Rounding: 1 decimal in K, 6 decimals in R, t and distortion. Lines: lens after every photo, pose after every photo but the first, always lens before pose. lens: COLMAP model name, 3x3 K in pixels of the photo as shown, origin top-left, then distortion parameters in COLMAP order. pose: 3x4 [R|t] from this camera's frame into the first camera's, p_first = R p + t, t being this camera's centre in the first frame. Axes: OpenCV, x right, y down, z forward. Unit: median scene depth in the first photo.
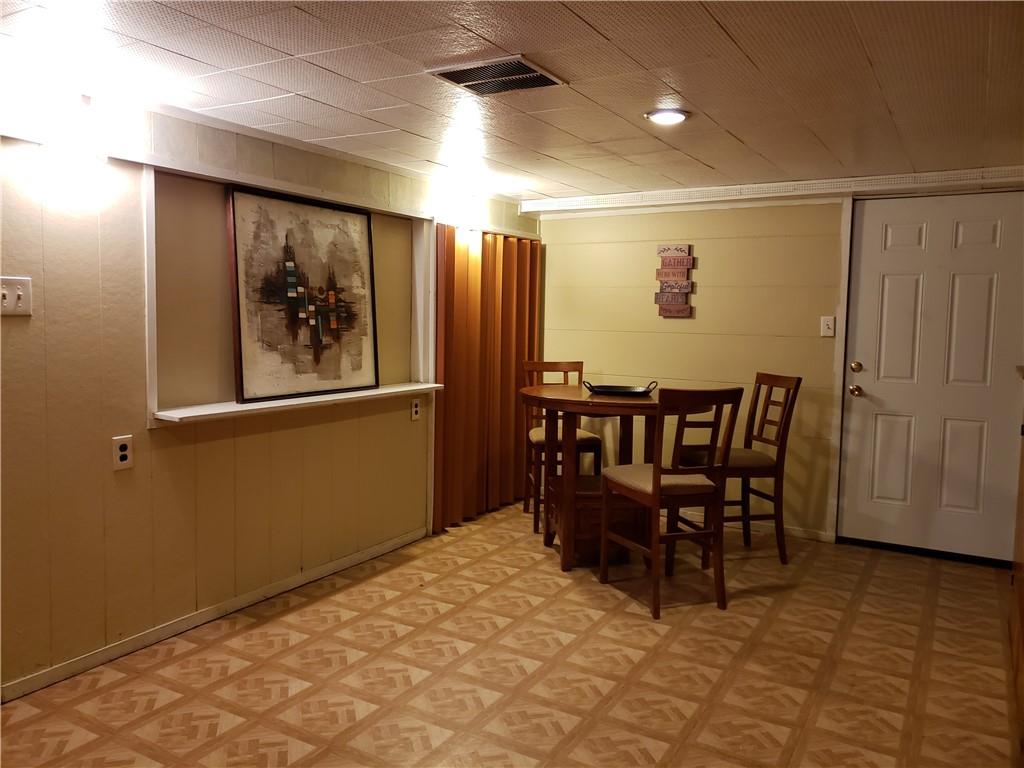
lens RADIAL K [[790.7, 0, 508.6], [0, 790.7, 373.2], [0, 0, 1]] dist [0.053055, -0.051685]
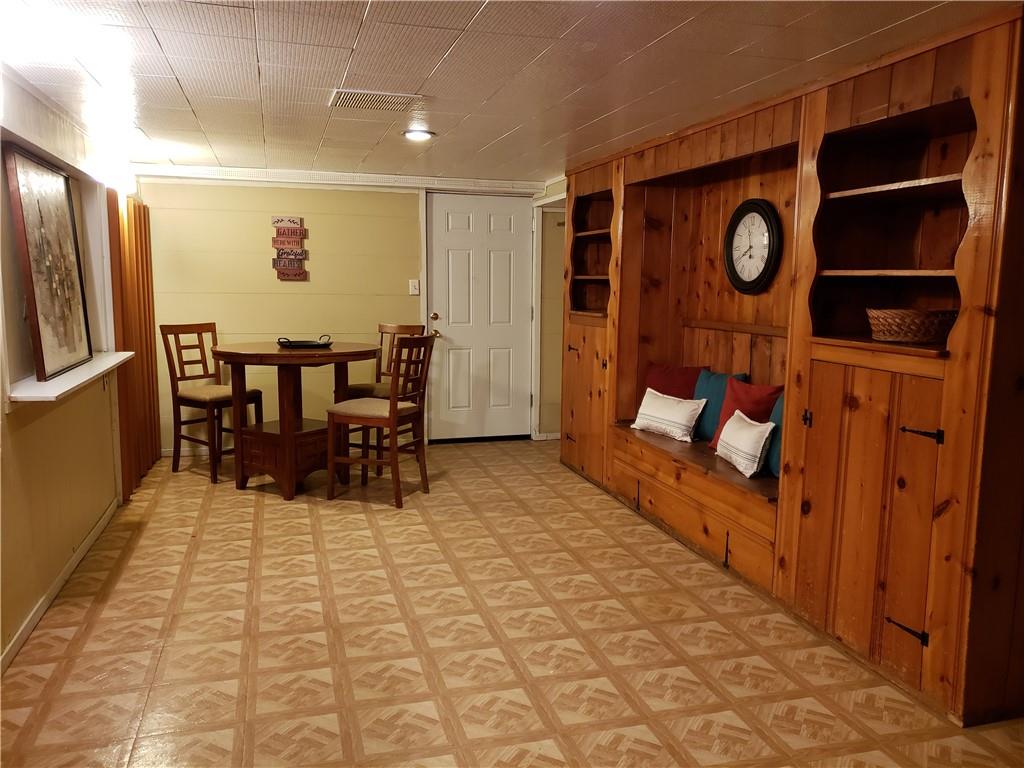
lens RADIAL K [[790.7, 0, 511.8], [0, 790.7, 387.5], [0, 0, 1]] dist [0.053055, -0.051685]
pose [[0.675085, -0.108782, 0.729676, -0.579919], [0.057390, 0.993816, 0.095064, -0.008826], [-0.735504, -0.022300, 0.677153, -0.034358]]
